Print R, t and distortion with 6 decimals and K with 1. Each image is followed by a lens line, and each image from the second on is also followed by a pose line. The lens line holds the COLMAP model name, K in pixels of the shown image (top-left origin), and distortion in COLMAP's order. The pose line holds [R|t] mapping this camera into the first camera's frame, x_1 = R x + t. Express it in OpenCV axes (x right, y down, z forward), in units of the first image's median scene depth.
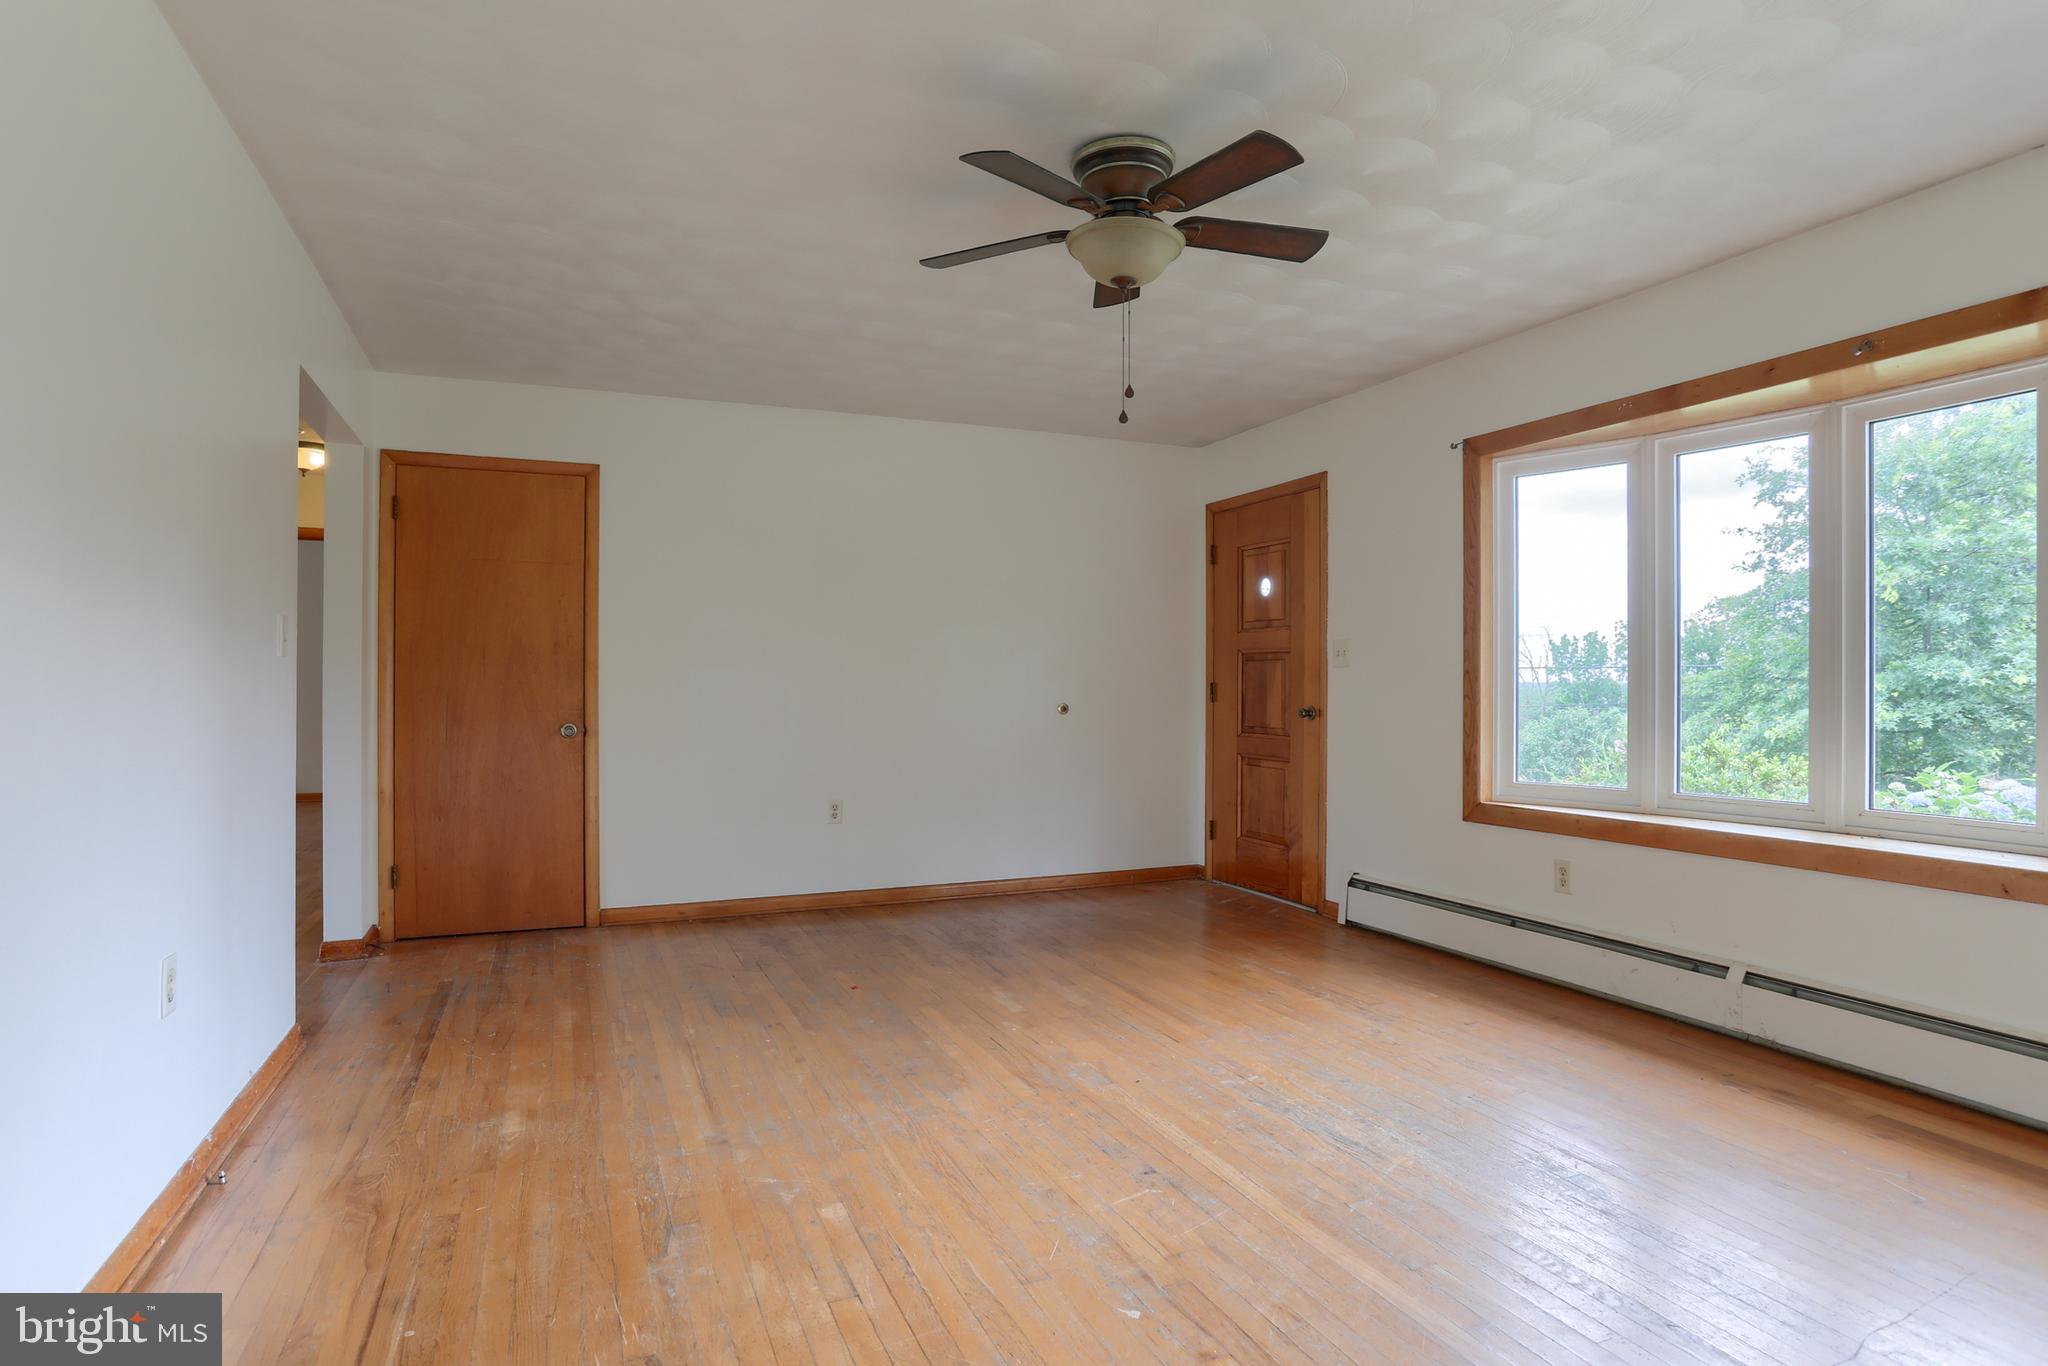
lens RADIAL K [[1051.9, 0, 1024.0], [0, 1051.9, 683.0], [0, 0, 1]] dist [-0.055773, 0.031391]
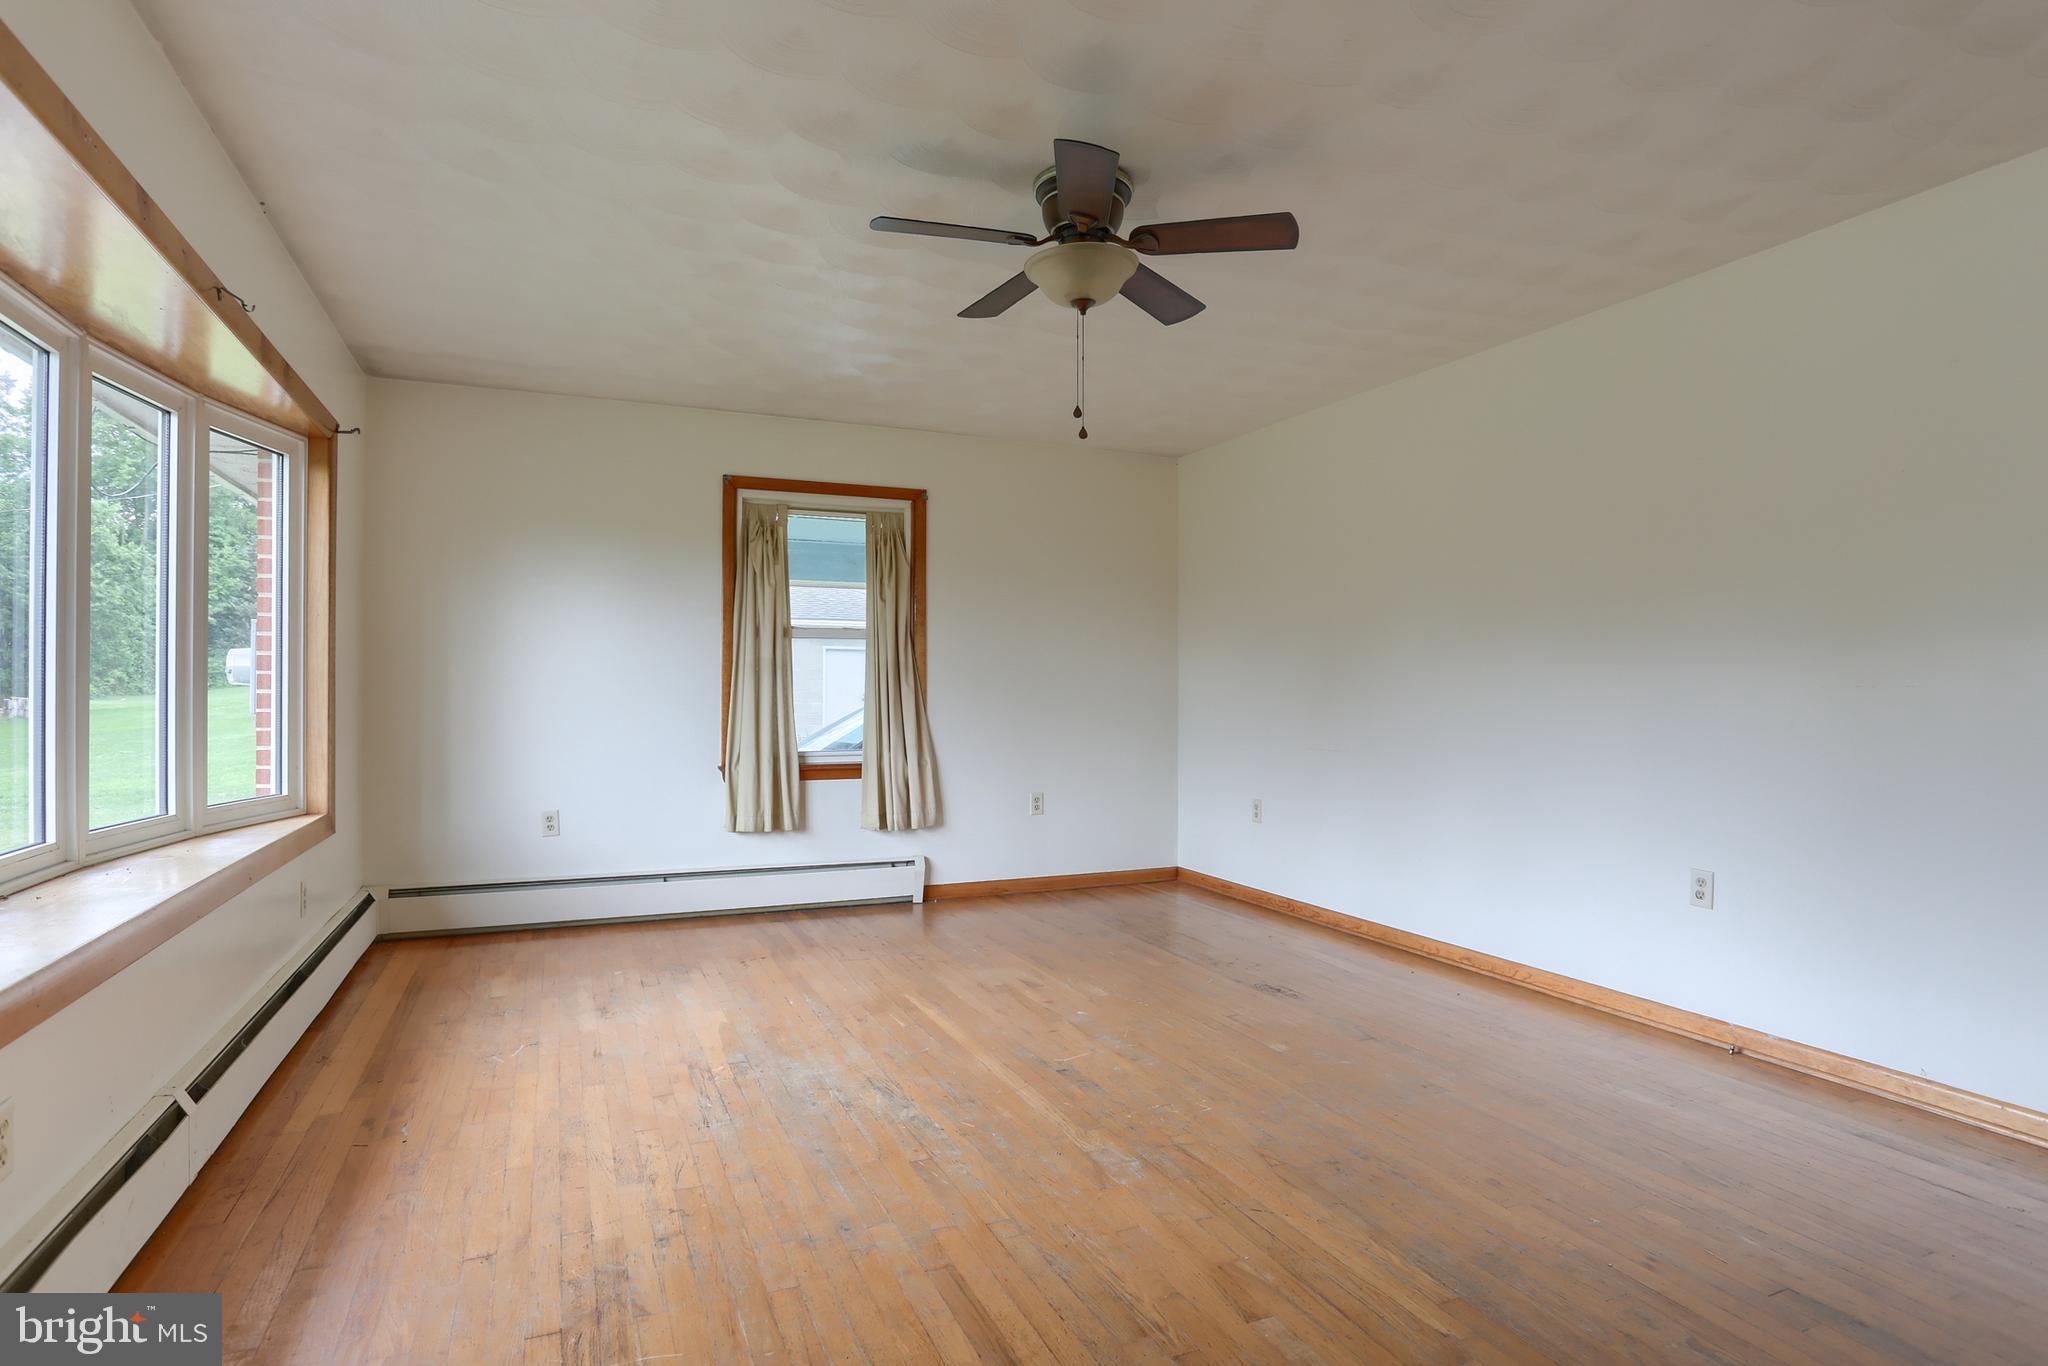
lens RADIAL K [[1083.5, 0, 984.7], [0, 1083.5, 685.7], [0, 0, 1]] dist [-0.078452, 0.034051]
pose [[-0.999693, -0.003835, 0.024461, 0.154716], [-0.003901, 0.999989, -0.002654, 0.000289], [-0.024450, -0.002748, -0.999697, 1.948197]]
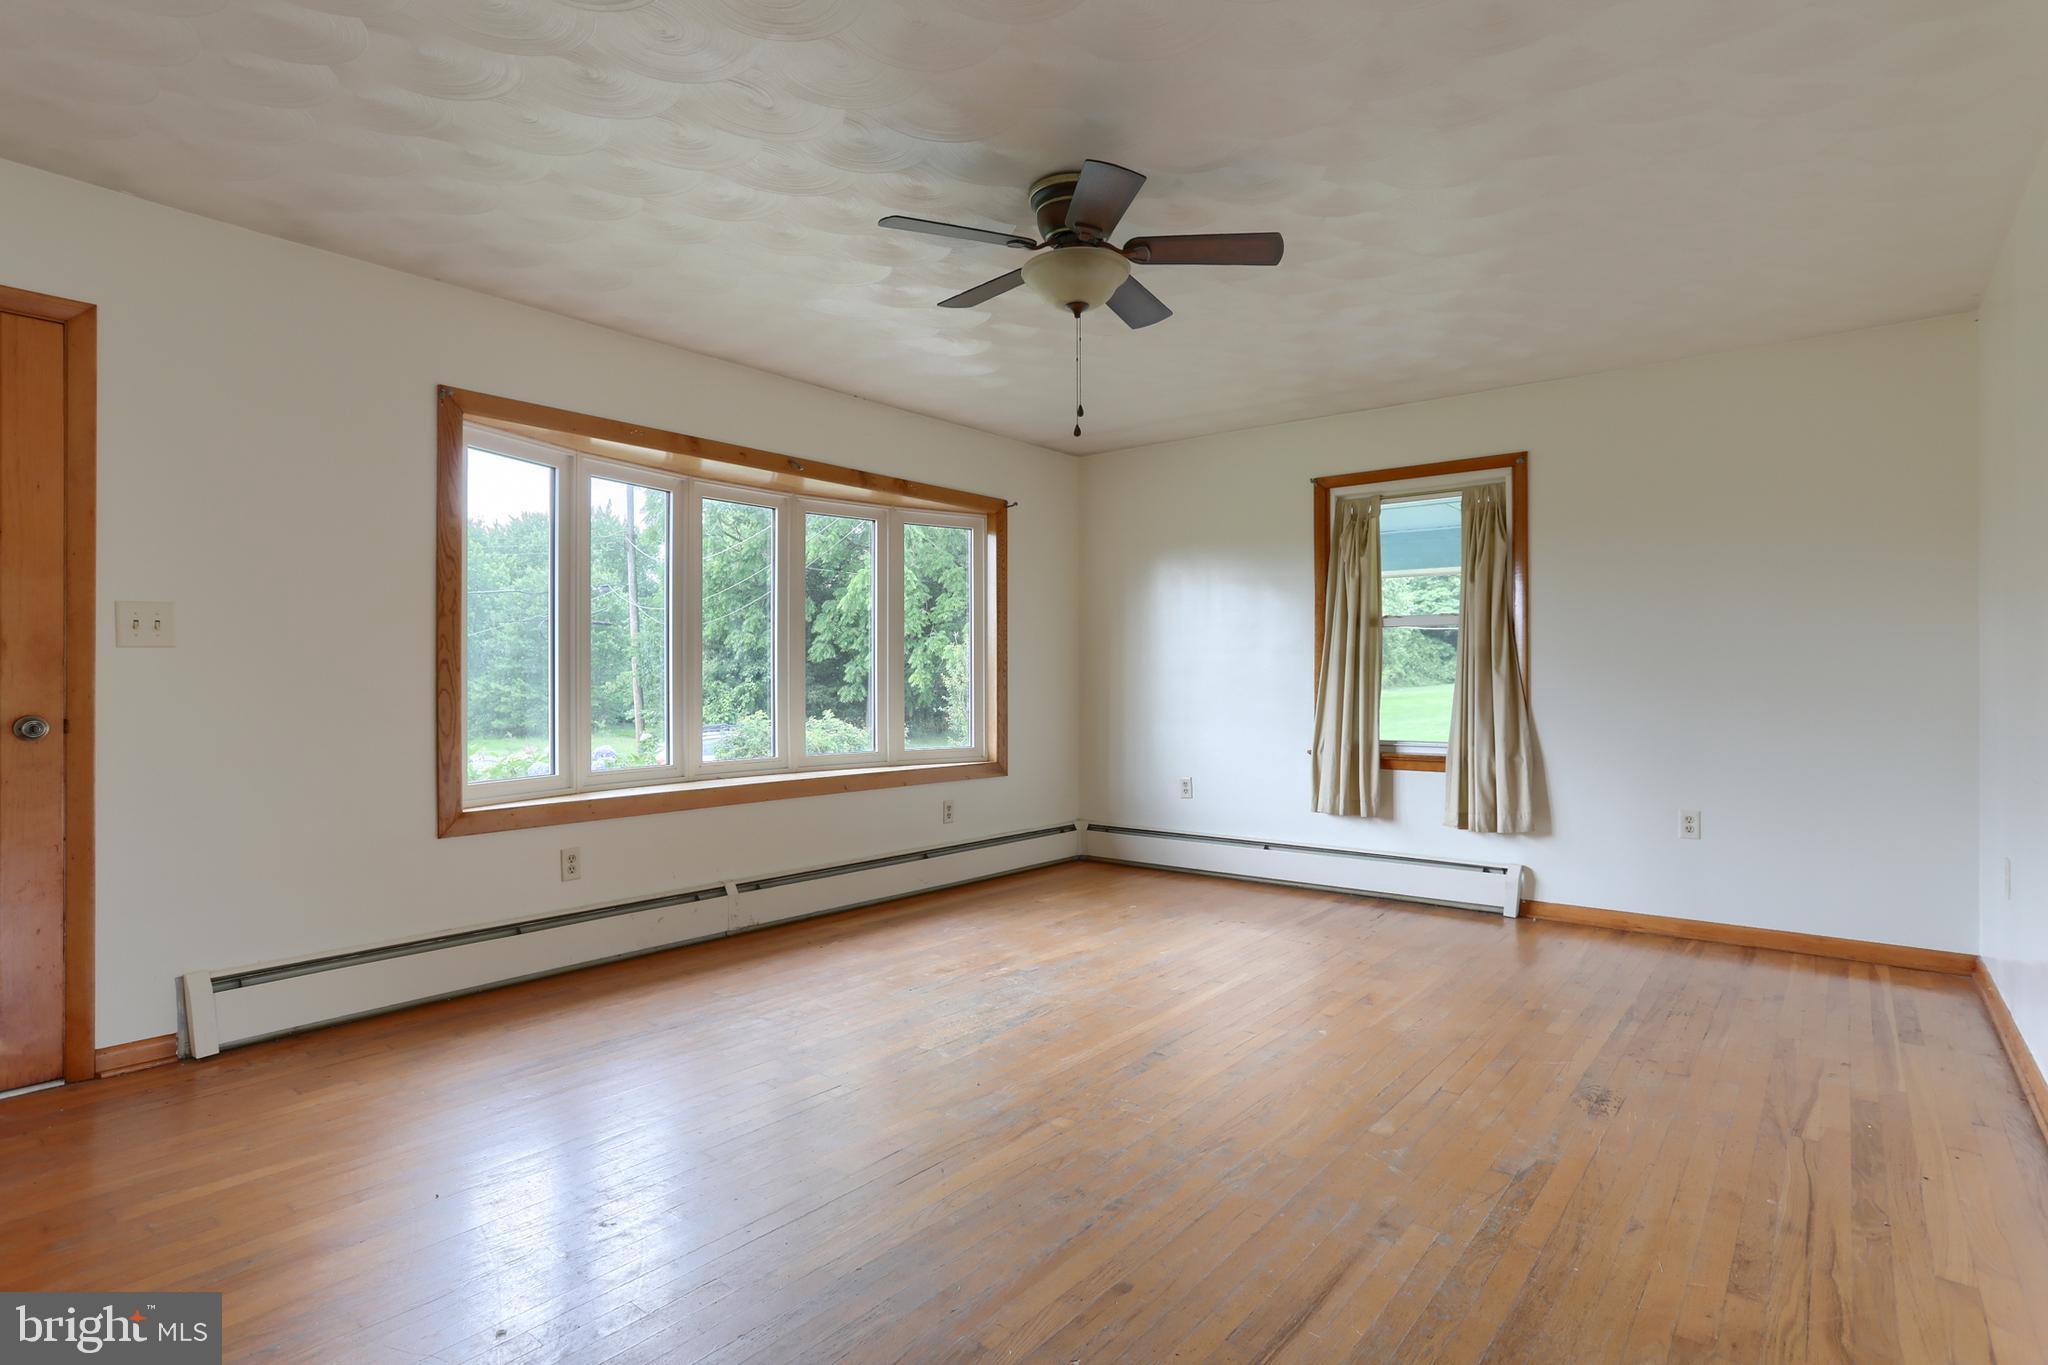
lens RADIAL K [[1023.4, 0, 1013.2], [0, 1023.4, 676.9], [0, 0, 1]] dist [-0.057388, 0.031360]
pose [[-0.438379, 0.001521, 0.898789, -0.782202], [-0.000401, 0.999998, -0.001887, 0.004669], [-0.898790, -0.001187, -0.438378, 1.435878]]
